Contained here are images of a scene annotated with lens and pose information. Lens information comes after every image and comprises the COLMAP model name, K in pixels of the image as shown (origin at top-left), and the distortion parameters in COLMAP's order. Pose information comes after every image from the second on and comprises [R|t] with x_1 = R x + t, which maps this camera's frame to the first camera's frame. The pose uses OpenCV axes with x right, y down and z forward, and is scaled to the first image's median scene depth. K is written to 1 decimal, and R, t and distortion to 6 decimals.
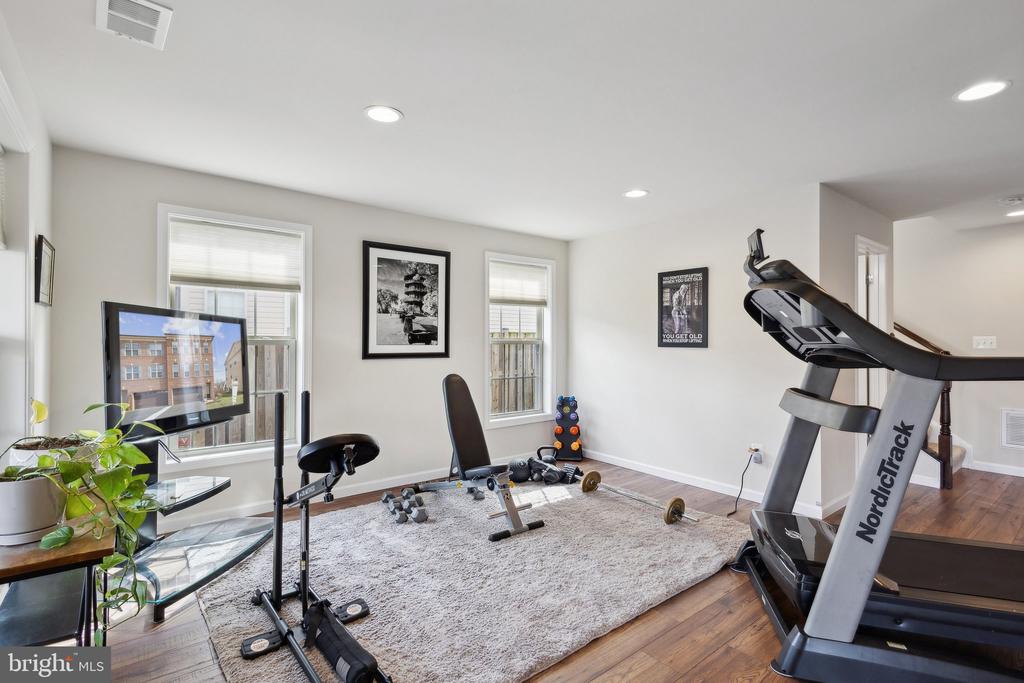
lens RADIAL K [[478.7, 0, 512.5], [0, 478.7, 340.2], [0, 0, 1]] dist [0.017324, 0.000980]
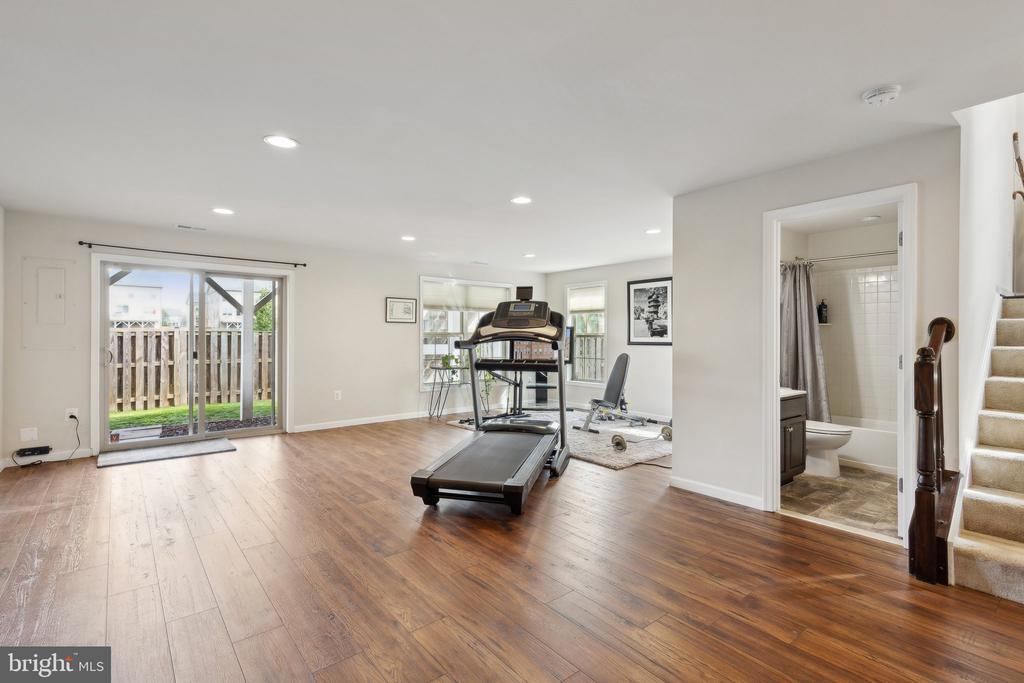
lens RADIAL K [[478.7, 0, 512.5], [0, 478.7, 340.2], [0, 0, 1]] dist [0.017324, 0.000980]
pose [[0.011286, 0.006191, -0.999917, 1.492647], [0.006372, 0.999960, 0.006263, 0.006476], [0.999916, -0.006442, 0.011246, 0.502806]]
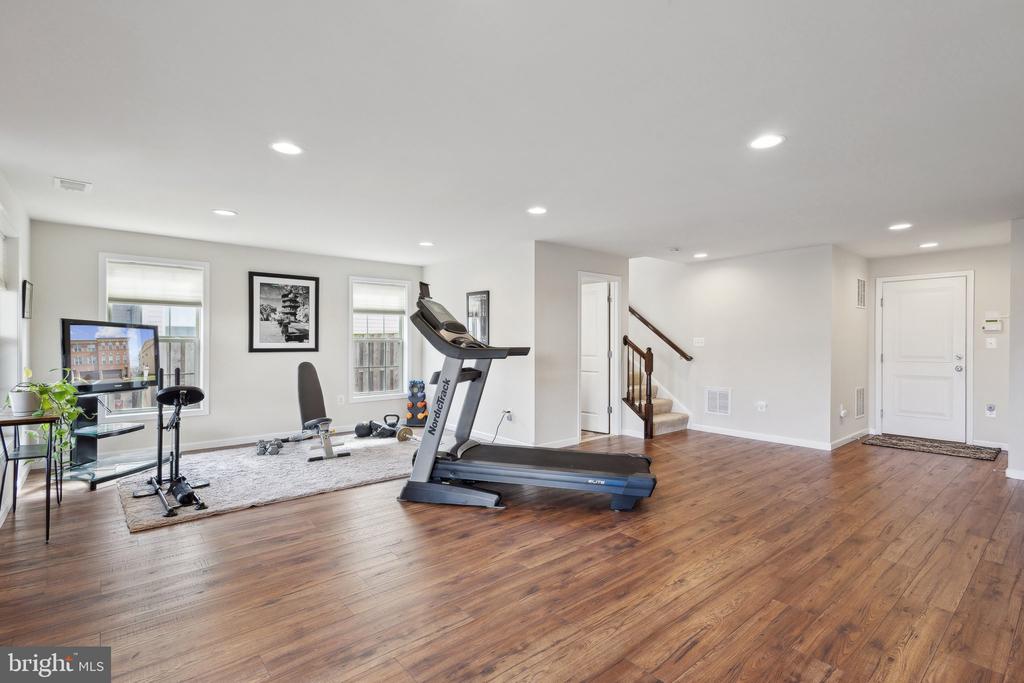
lens RADIAL K [[478.7, 0, 512.5], [0, 478.7, 340.2], [0, 0, 1]] dist [0.017324, 0.000980]
pose [[0.999539, 0.001744, 0.030303, 0.431067], [-0.001887, 0.999987, 0.004694, -0.005584], [-0.030294, -0.004749, 0.999530, -0.475970]]
